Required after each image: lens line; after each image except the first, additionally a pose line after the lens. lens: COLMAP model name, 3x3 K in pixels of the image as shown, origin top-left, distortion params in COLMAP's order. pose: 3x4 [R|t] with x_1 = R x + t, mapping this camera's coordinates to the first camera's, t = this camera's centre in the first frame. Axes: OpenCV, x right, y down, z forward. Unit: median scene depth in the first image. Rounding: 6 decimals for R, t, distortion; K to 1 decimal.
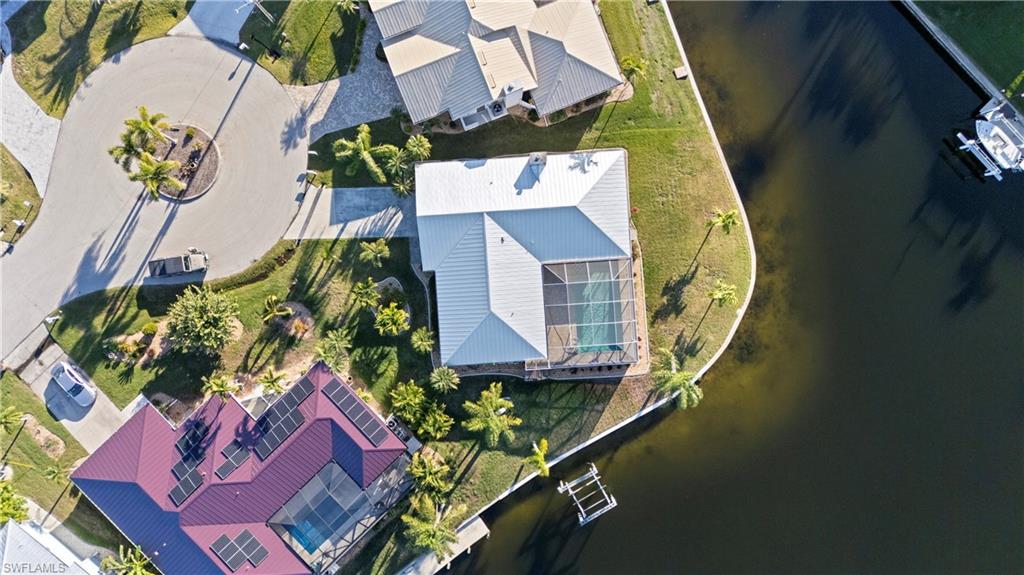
lens RADIAL K [[709.5, 0, 511.5], [0, 709.5, 287.6], [0, 0, 1]] dist [0.009826, -0.024129]
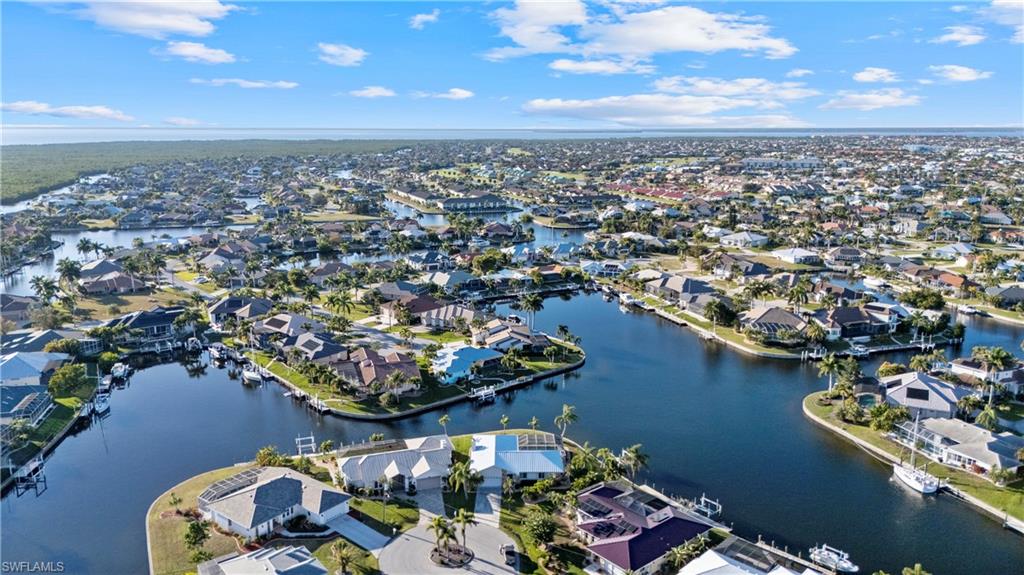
lens RADIAL K [[709.5, 0, 516.8], [0, 709.5, 292.2], [0, 0, 1]] dist [0.009826, -0.024129]
pose [[0.045573, -0.258332, 0.964981, -1.992457], [0.998937, 0.018536, -0.042215, 0.048451], [-0.006982, 0.965878, 0.258902, -0.094241]]
